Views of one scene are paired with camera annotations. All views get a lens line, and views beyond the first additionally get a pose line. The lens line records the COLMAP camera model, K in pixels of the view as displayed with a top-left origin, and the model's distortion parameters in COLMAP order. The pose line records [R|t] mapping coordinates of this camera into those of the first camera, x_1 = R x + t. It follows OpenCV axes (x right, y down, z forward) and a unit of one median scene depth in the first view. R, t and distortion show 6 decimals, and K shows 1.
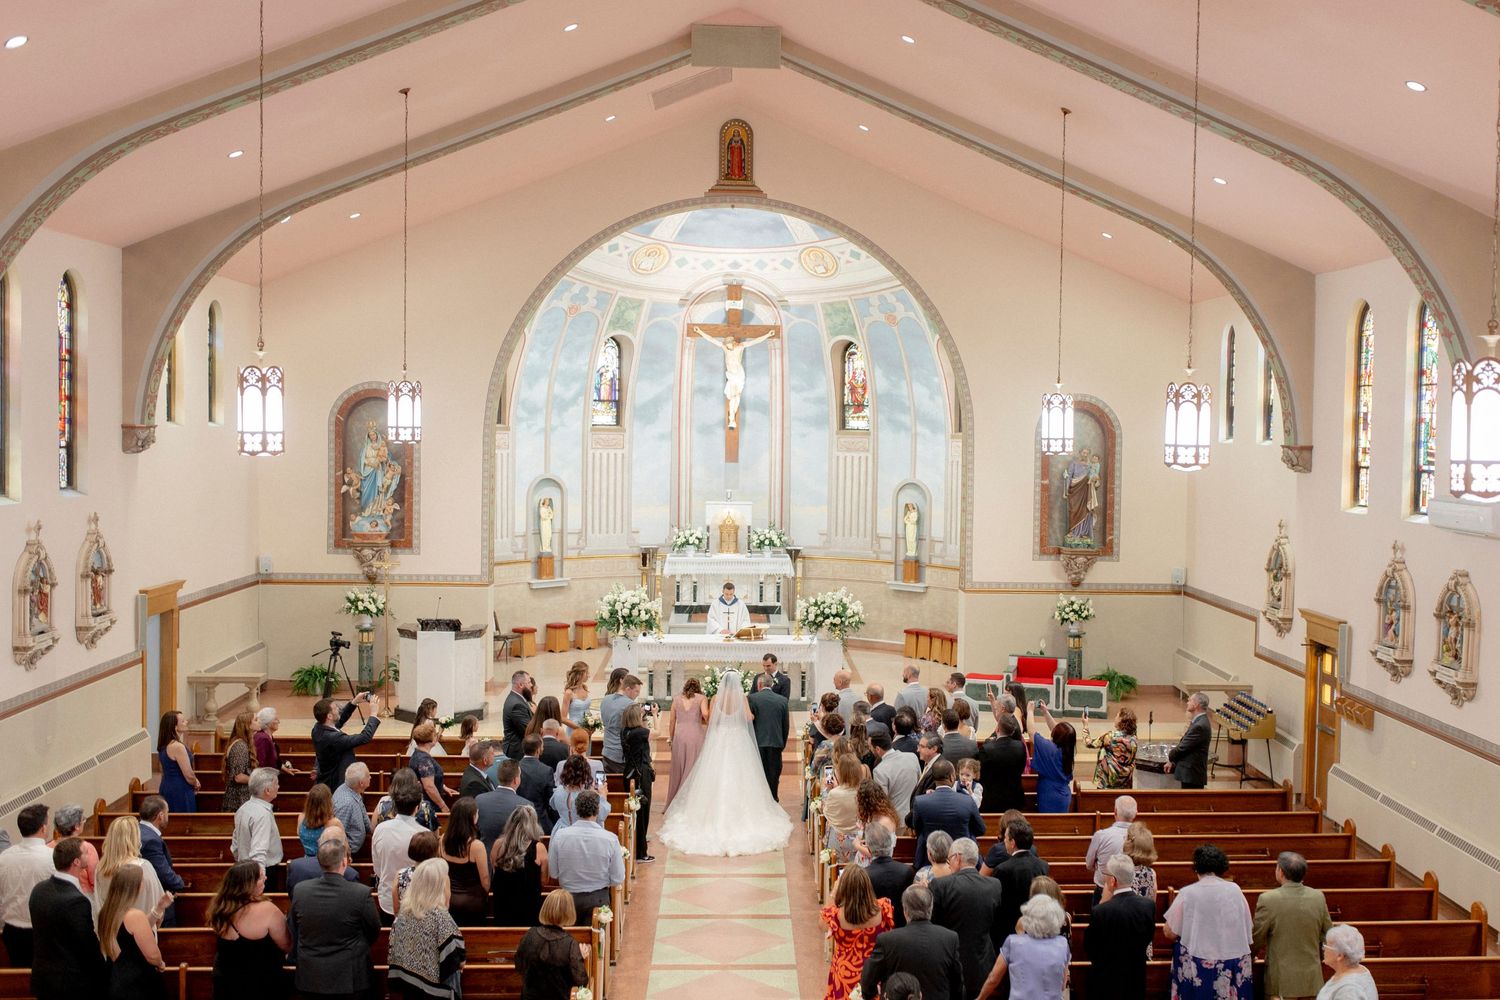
lens RADIAL K [[1606.6, 0, 844.7], [0, 1606.6, 485.8], [0, 0, 1]] dist [-0.001279, 0.010061]
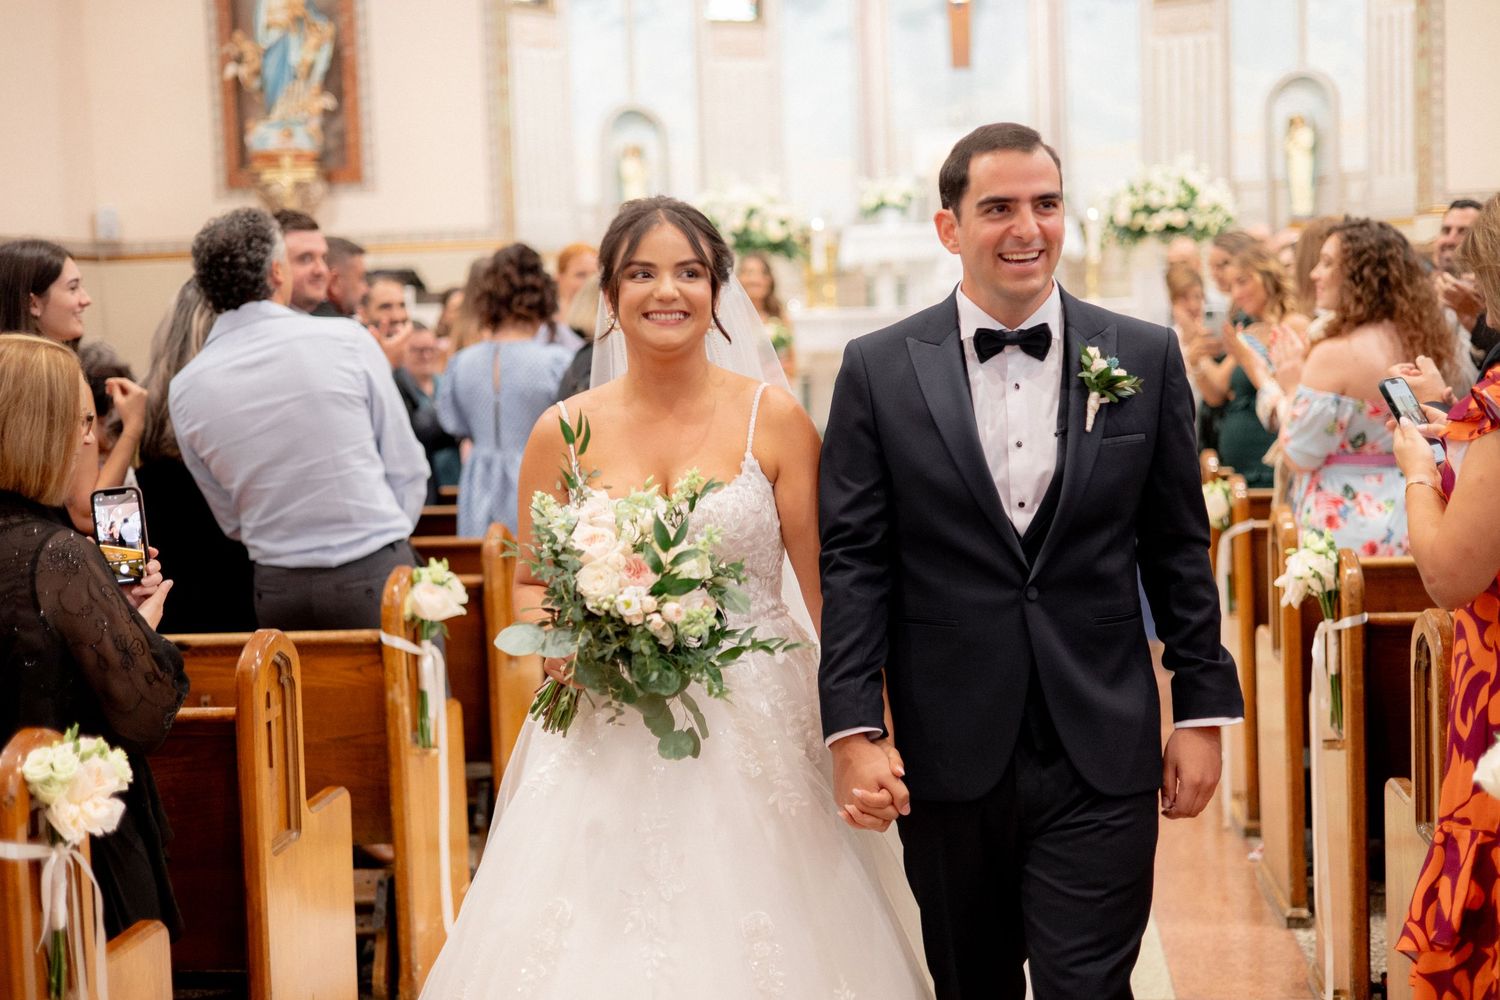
lens RADIAL K [[2093.8, 0, 752.9], [0, 2093.8, 498.7], [0, 0, 1]] dist [0.032271, -0.028003]
pose [[0.981929, -0.035207, -0.185949, -0.013584], [0.044360, 0.997988, 0.045292, 0.115271], [0.183980, -0.052722, 0.981515, 0.319452]]
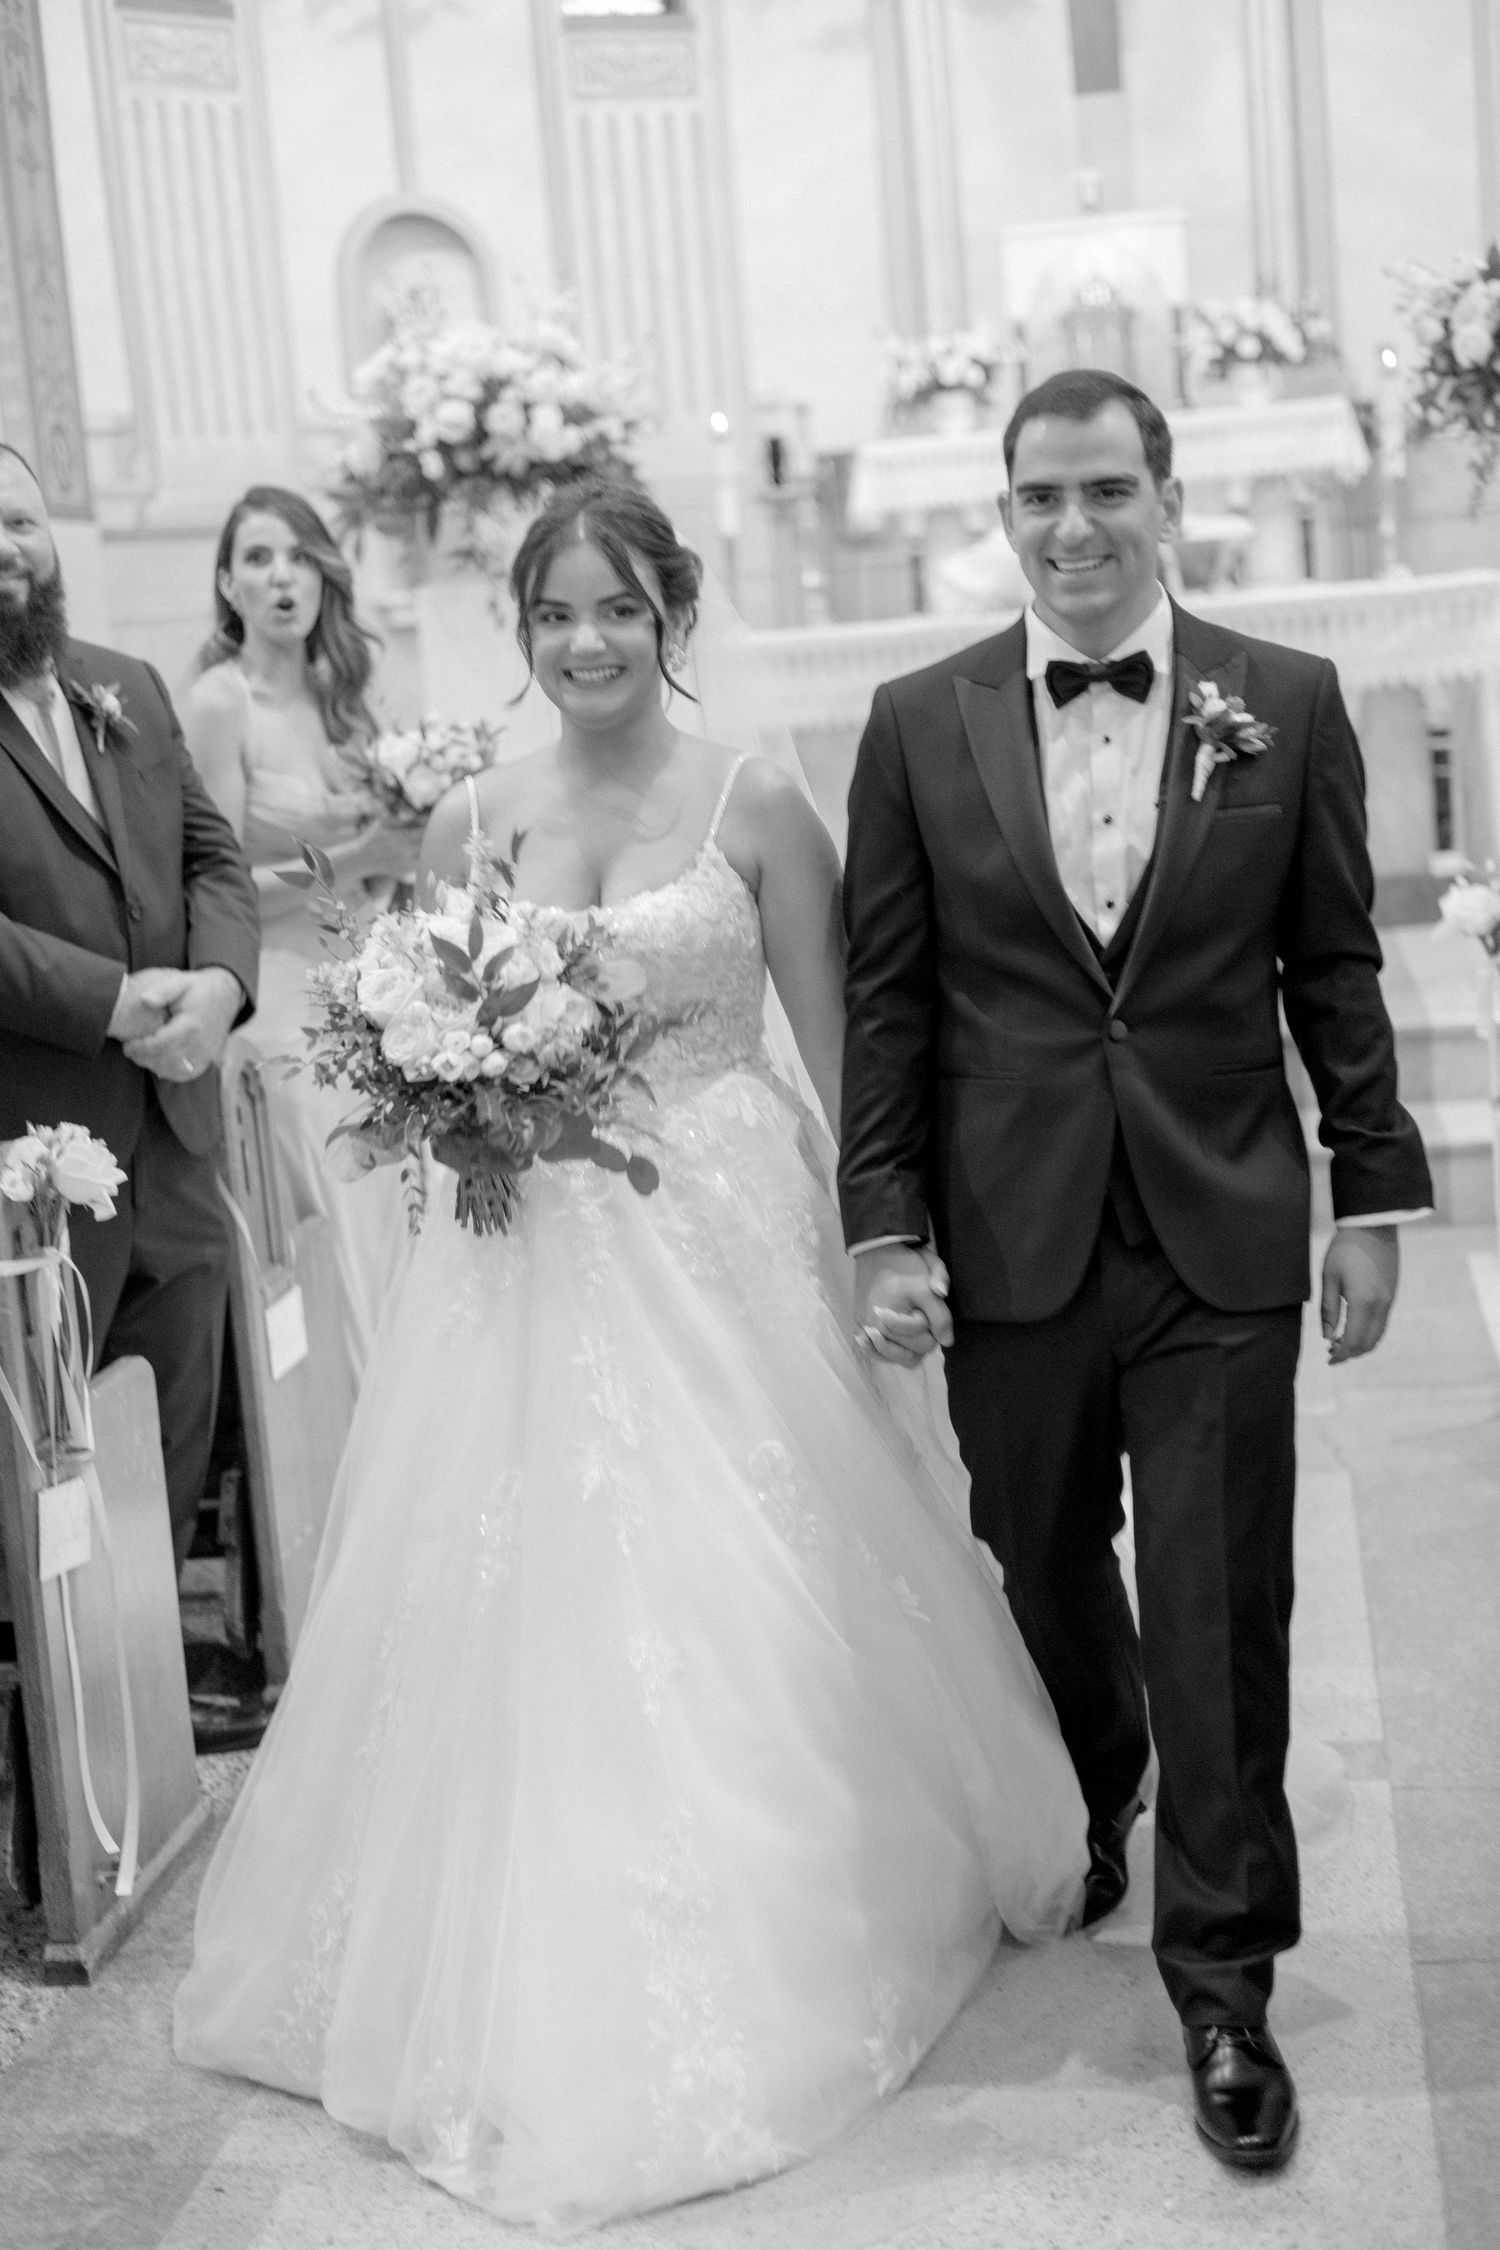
lens RADIAL K [[3129.0, 0, 741.5], [0, 3129.0, 1123.0], [0, 0, 1]] dist [0.018330, 0.050498]
pose [[0.970307, -0.061446, -0.233941, -0.020351], [0.090878, 0.988945, 0.117175, 0.103380], [0.224155, -0.134956, 0.965164, 0.556219]]
